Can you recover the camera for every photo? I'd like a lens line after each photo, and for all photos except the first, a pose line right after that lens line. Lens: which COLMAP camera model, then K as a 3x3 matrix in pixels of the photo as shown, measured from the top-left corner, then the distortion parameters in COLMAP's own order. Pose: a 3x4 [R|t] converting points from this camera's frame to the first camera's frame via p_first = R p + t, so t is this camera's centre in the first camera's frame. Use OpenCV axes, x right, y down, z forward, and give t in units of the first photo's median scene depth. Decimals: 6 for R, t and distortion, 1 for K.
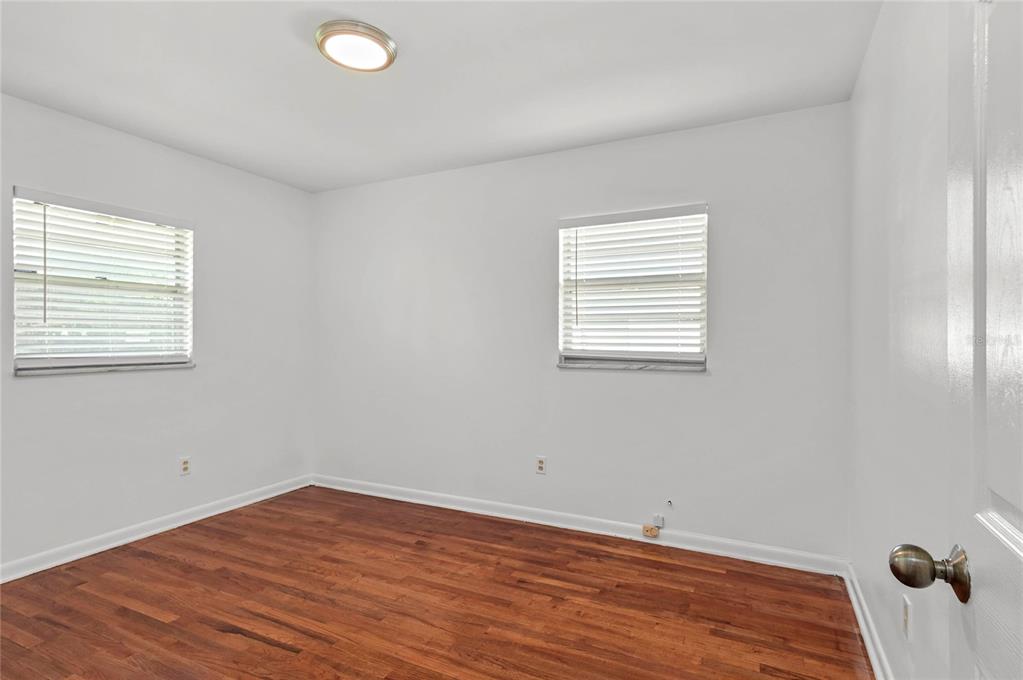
lens RADIAL K [[517.0, 0, 516.5], [0, 517.0, 335.8], [0, 0, 1]] dist [-0.001002, -0.000337]
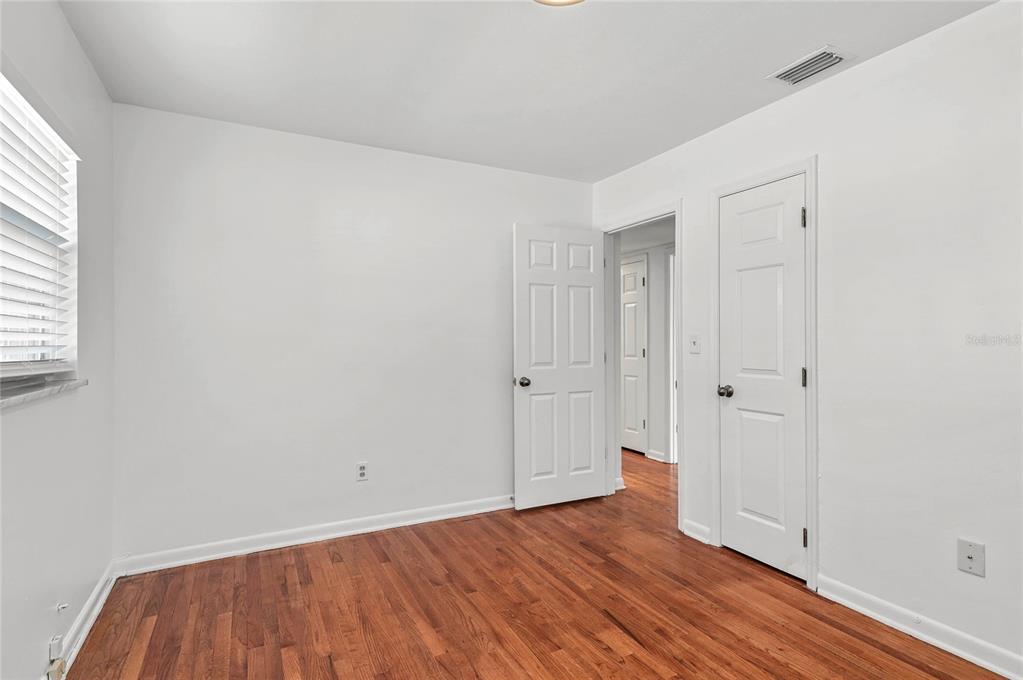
lens RADIAL K [[517.0, 0, 513.1], [0, 517.0, 338.5], [0, 0, 1]] dist [-0.001002, -0.000337]
pose [[-0.797148, -0.002291, 0.603780, -0.688706], [0.000253, 0.999991, 0.004128, 0.004549], [-0.603784, 0.003443, -0.797140, 1.599927]]
